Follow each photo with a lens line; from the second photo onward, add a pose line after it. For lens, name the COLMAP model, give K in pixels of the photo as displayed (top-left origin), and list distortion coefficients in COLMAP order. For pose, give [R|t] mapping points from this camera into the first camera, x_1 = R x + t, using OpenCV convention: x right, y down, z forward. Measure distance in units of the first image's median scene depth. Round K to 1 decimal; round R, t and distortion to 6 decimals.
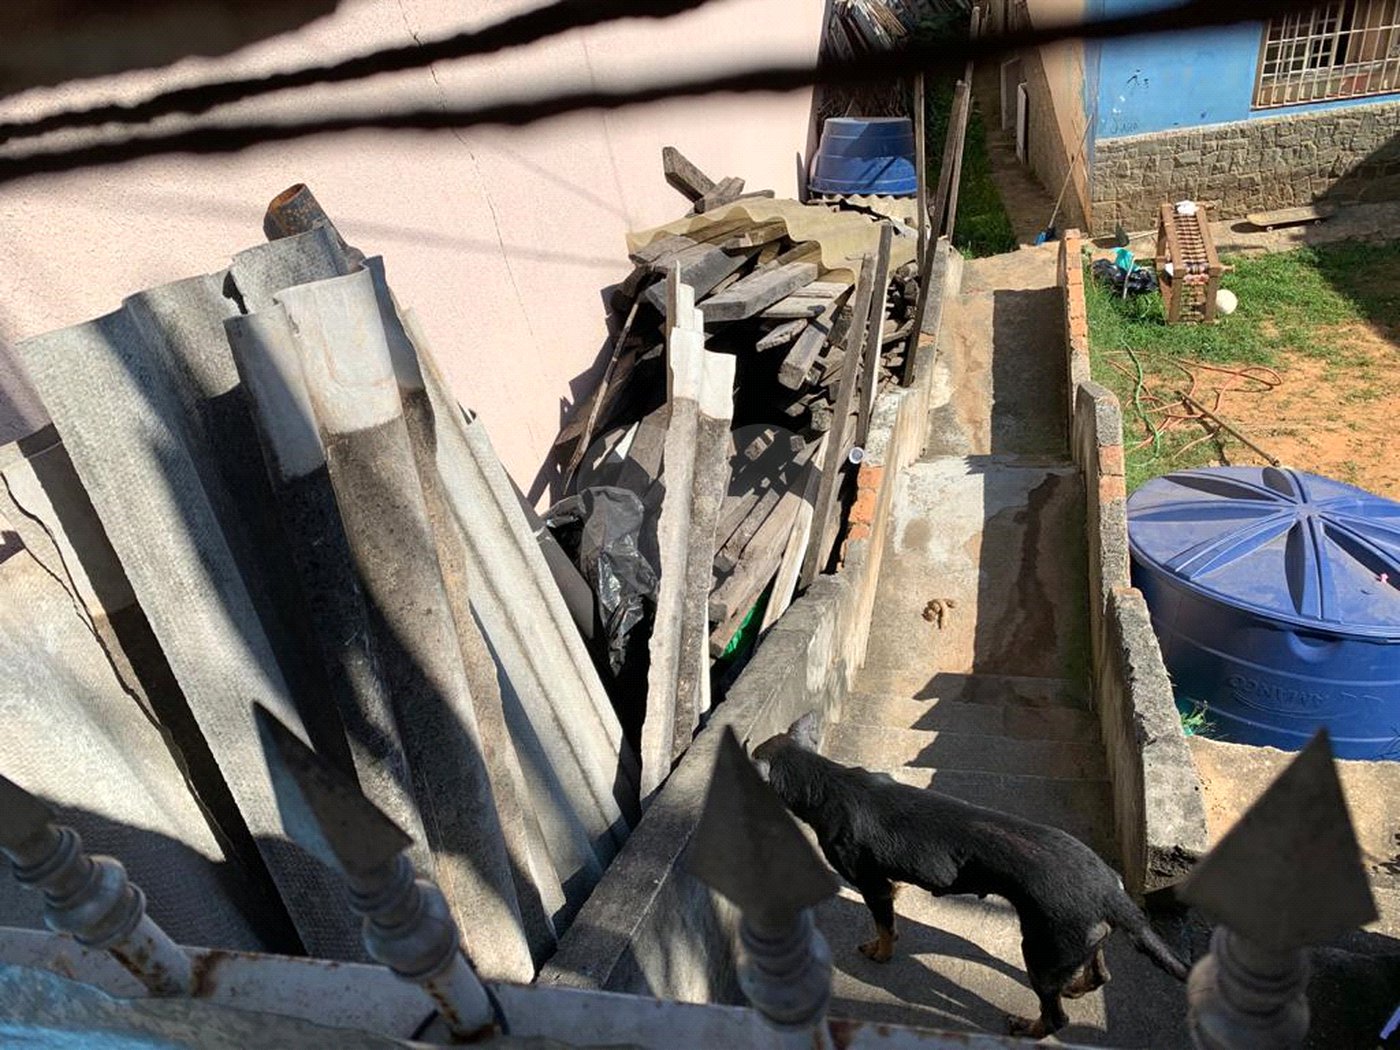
lens RADIAL K [[1083.7, 0, 671.3], [0, 1083.7, 523.2], [0, 0, 1]] dist [-0.000812, -0.007488]
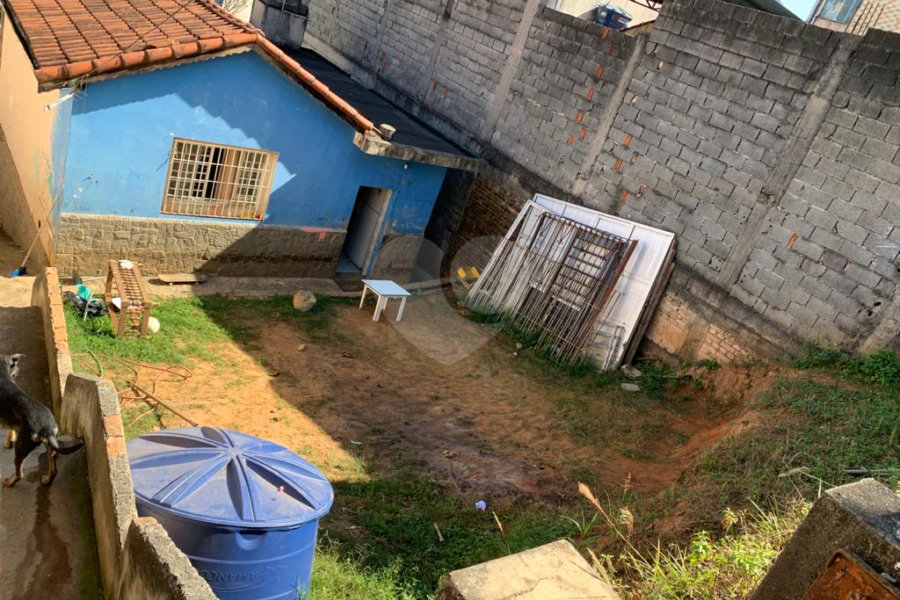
lens RADIAL K [[698.2, 0, 448.6], [0, 698.2, 295.8], [0, 0, 1]] dist [0.003757, 0.007221]
pose [[0.609060, 0.099187, 0.786898, -0.028241], [0.102186, 0.974067, -0.201872, 0.002463], [-0.786514, 0.203362, 0.583130, 0.065073]]
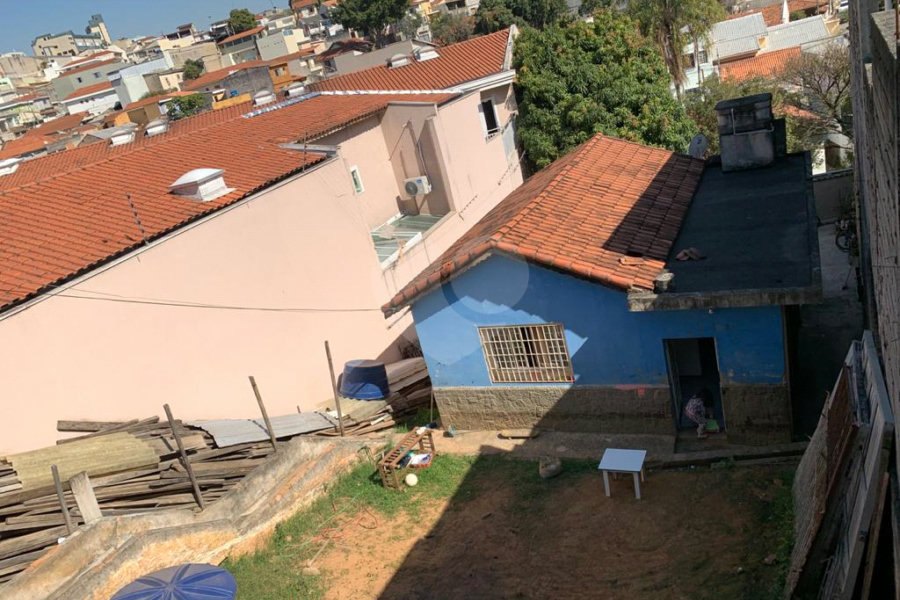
lens RADIAL K [[693.9, 0, 442.6], [0, 693.9, 298.7], [0, 0, 1]] dist [0.040169, -0.056916]
pose [[0.956768, 0.056243, -0.285362, 0.951019], [-0.138378, 0.950992, -0.276523, -0.173647], [0.255824, 0.304056, 0.917662, -0.368910]]
